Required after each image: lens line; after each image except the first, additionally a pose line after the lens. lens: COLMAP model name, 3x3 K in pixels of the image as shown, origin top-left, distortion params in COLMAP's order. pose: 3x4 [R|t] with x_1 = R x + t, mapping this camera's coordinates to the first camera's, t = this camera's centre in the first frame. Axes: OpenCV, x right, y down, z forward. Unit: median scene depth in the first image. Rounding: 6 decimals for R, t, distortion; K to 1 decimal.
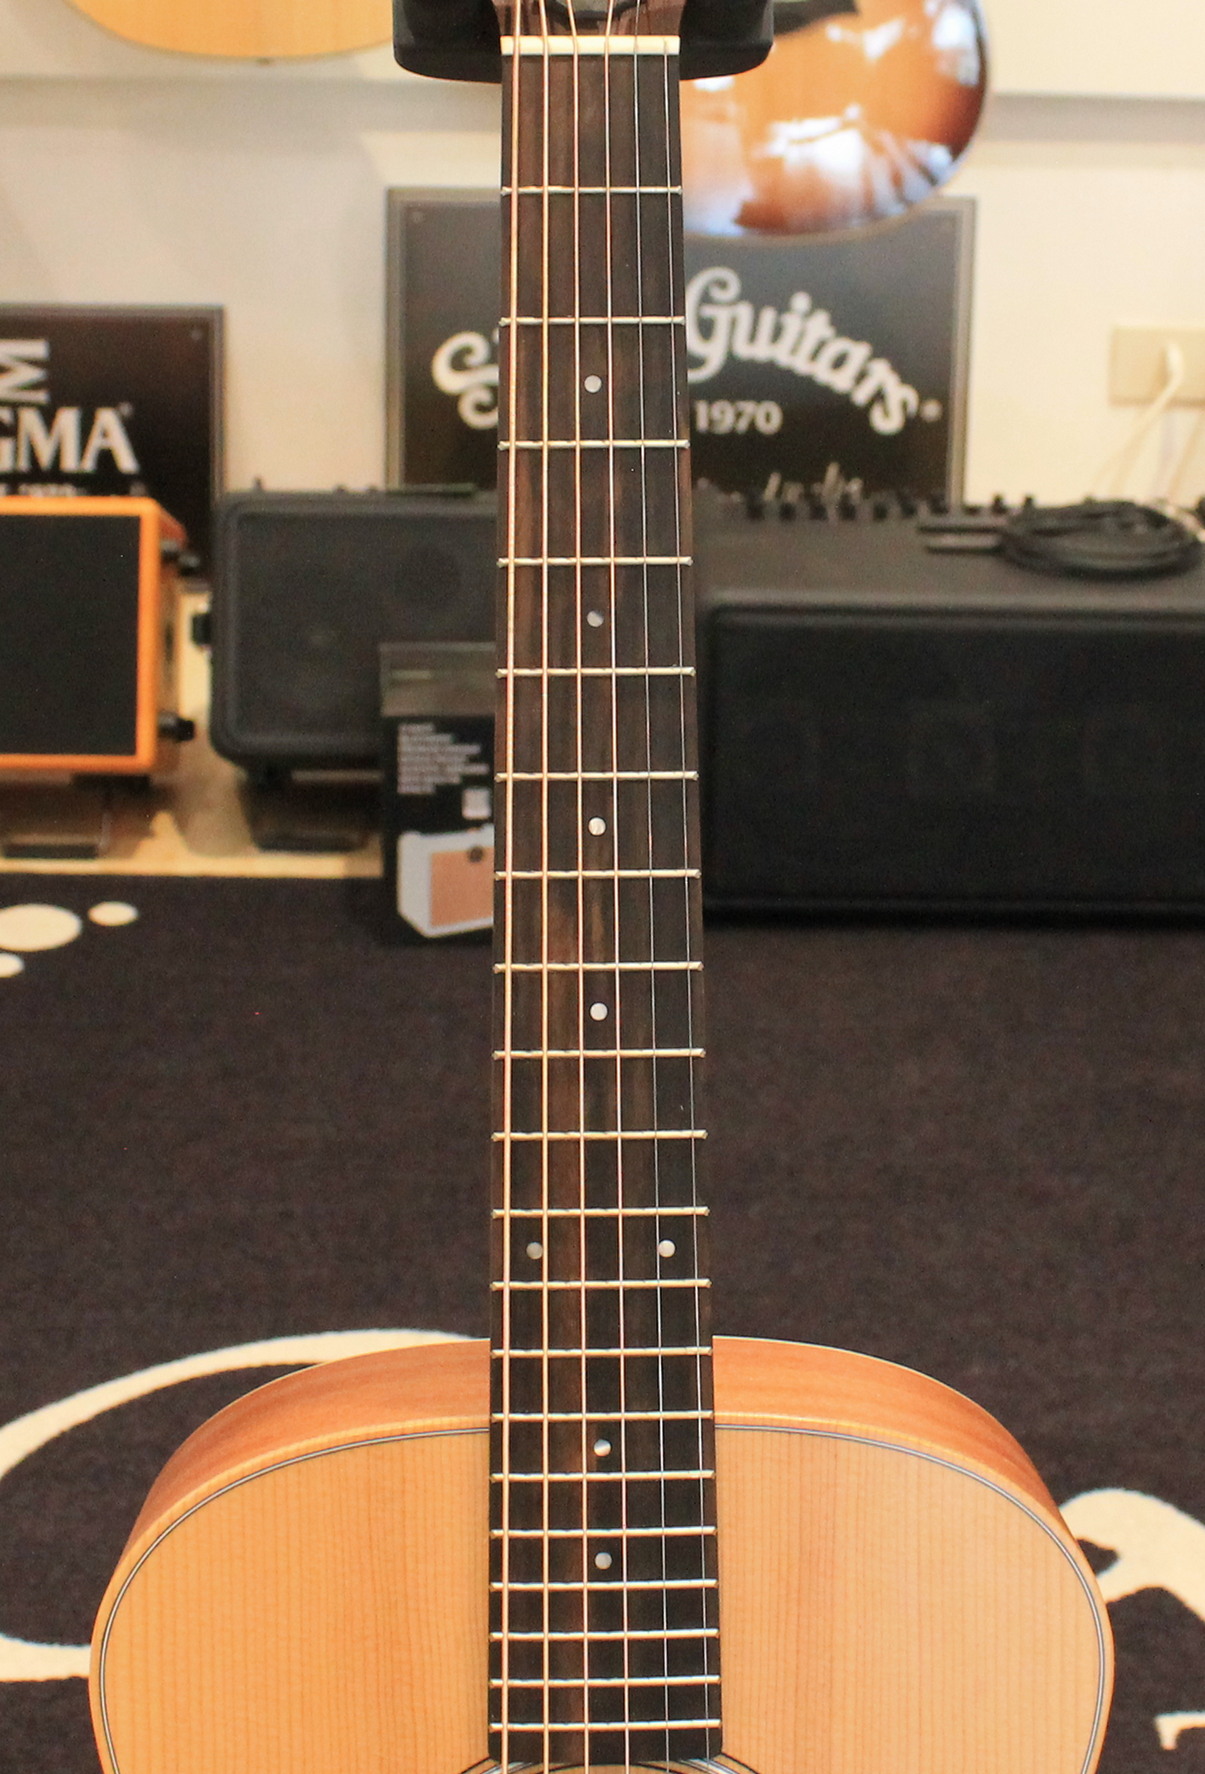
lens RADIAL K [[2872.1, 0, 602.5], [0, 2872.1, 887.0], [0, 0, 1]] dist [-0.022345, 0.019932]
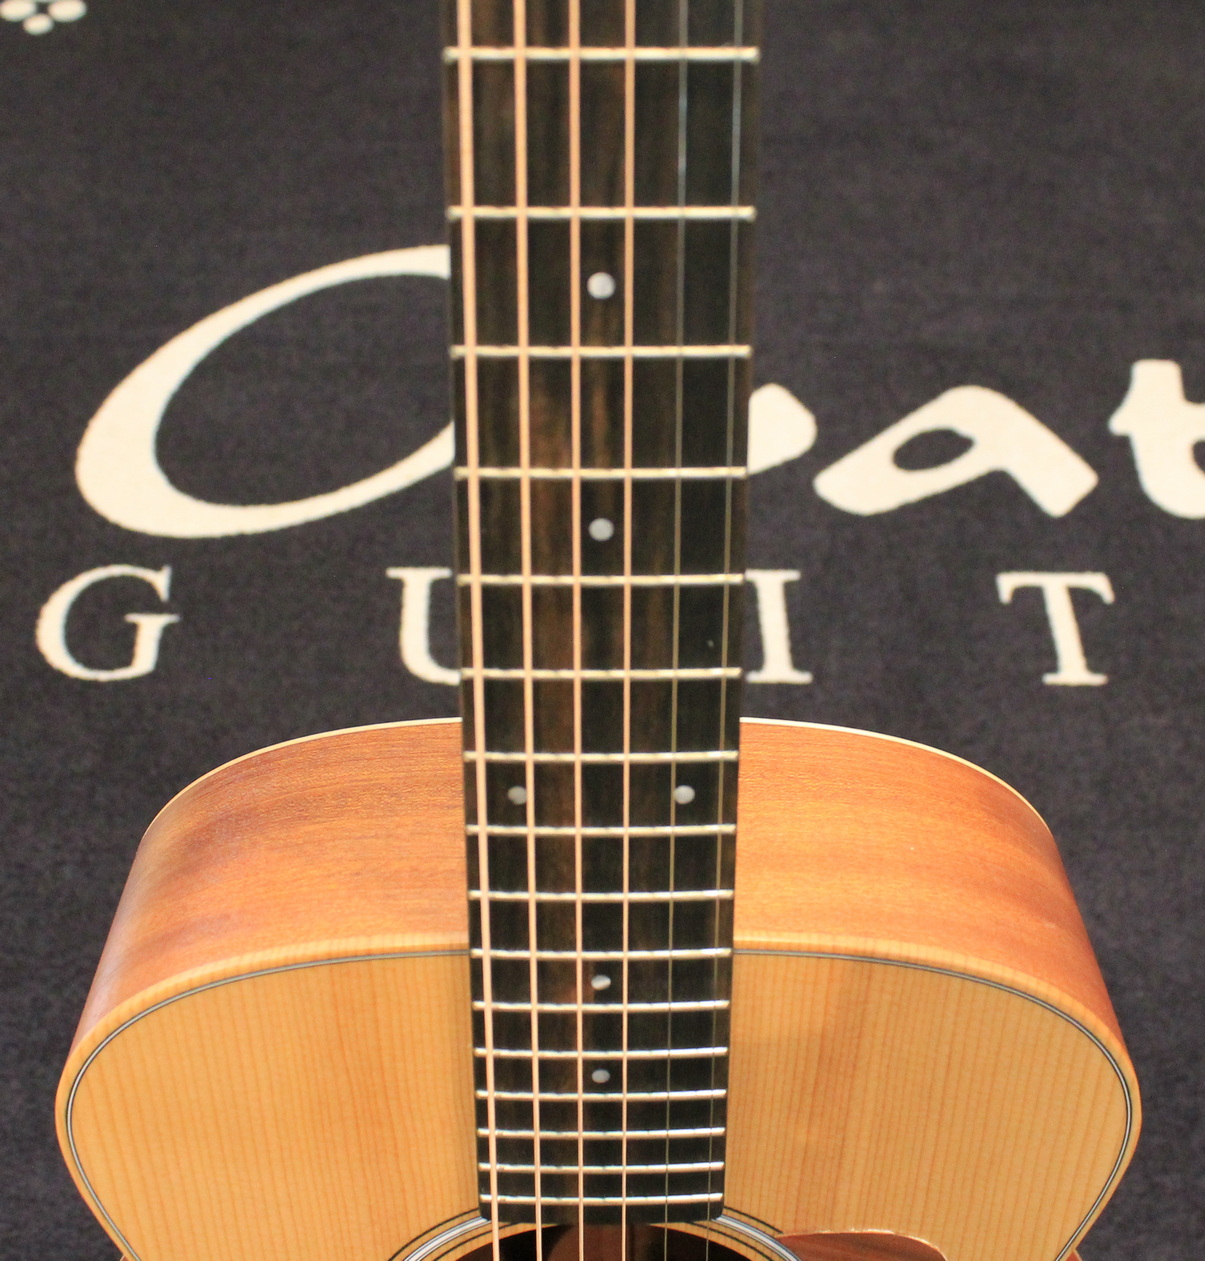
lens RADIAL K [[1653.3, 0, 602.5], [0, 1653.3, 630.5], [0, 0, 1]] dist [-0.137730, 0.047498]
pose [[0.999888, 0.014028, -0.005145, 0.001527], [-0.010269, 0.895272, 0.445402, -0.115766], [0.010854, -0.445300, 0.895316, 0.600865]]
